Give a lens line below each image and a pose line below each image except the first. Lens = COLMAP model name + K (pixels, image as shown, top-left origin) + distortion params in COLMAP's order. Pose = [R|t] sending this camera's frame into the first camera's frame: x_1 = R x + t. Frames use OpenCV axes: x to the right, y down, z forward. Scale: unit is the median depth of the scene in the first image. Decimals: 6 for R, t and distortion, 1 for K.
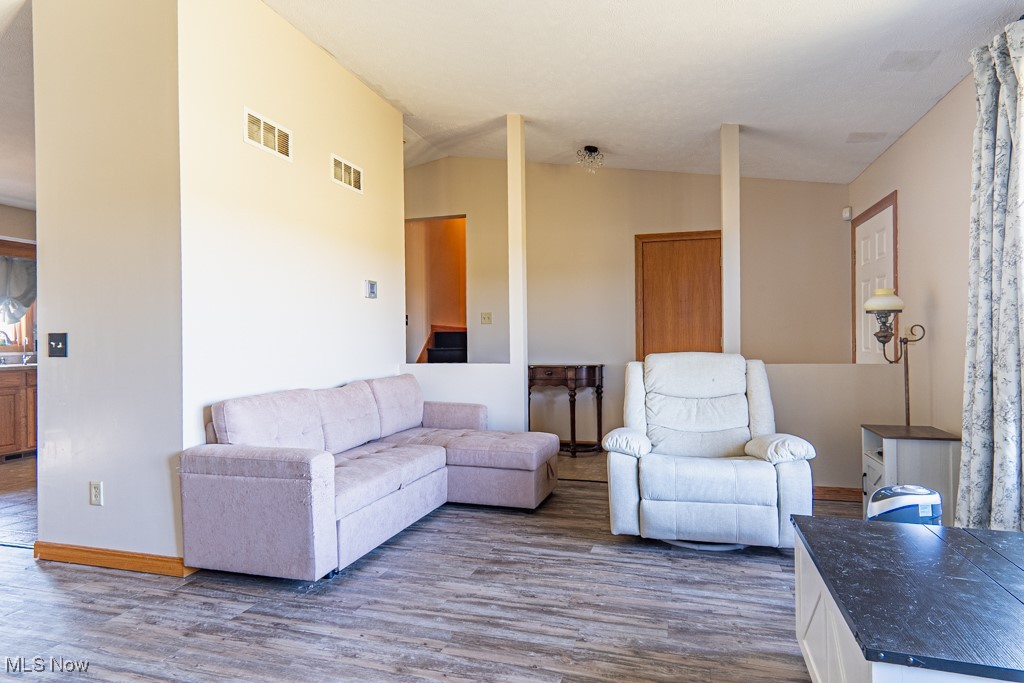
lens RADIAL K [[548.3, 0, 502.1], [0, 548.3, 337.5], [0, 0, 1]] dist [0.007648, 0.003756]
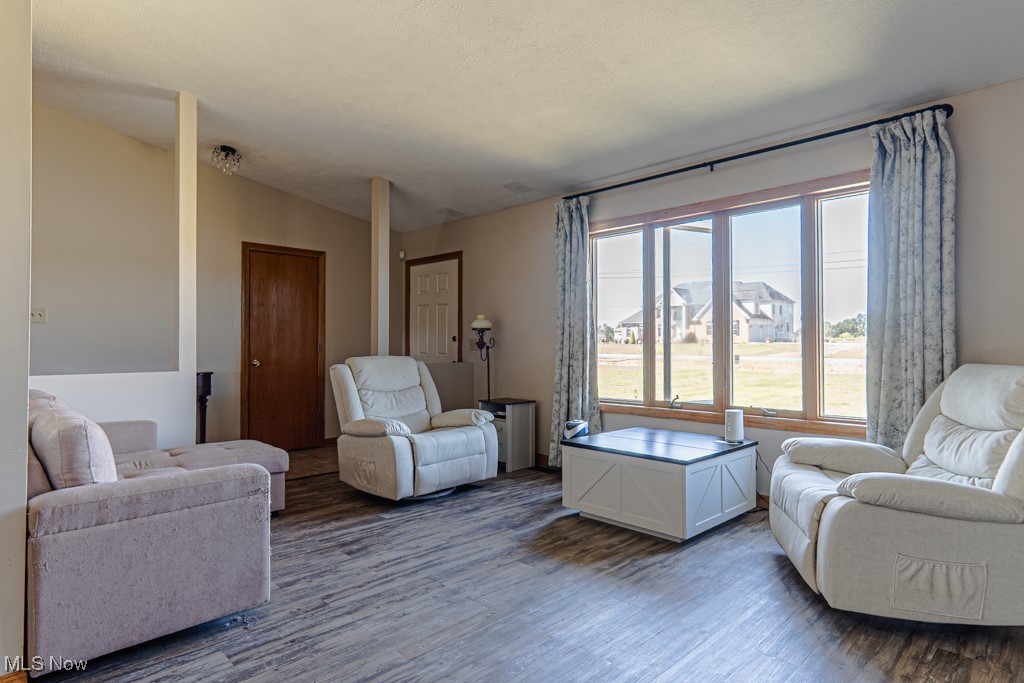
lens RADIAL K [[548.3, 0, 503.9], [0, 548.3, 337.0], [0, 0, 1]] dist [0.007648, 0.003756]
pose [[0.517019, 0.021411, 0.855706, -0.835563], [-0.007777, 0.999763, -0.020317, 0.009737], [-0.855939, 0.003850, 0.517063, 0.154928]]
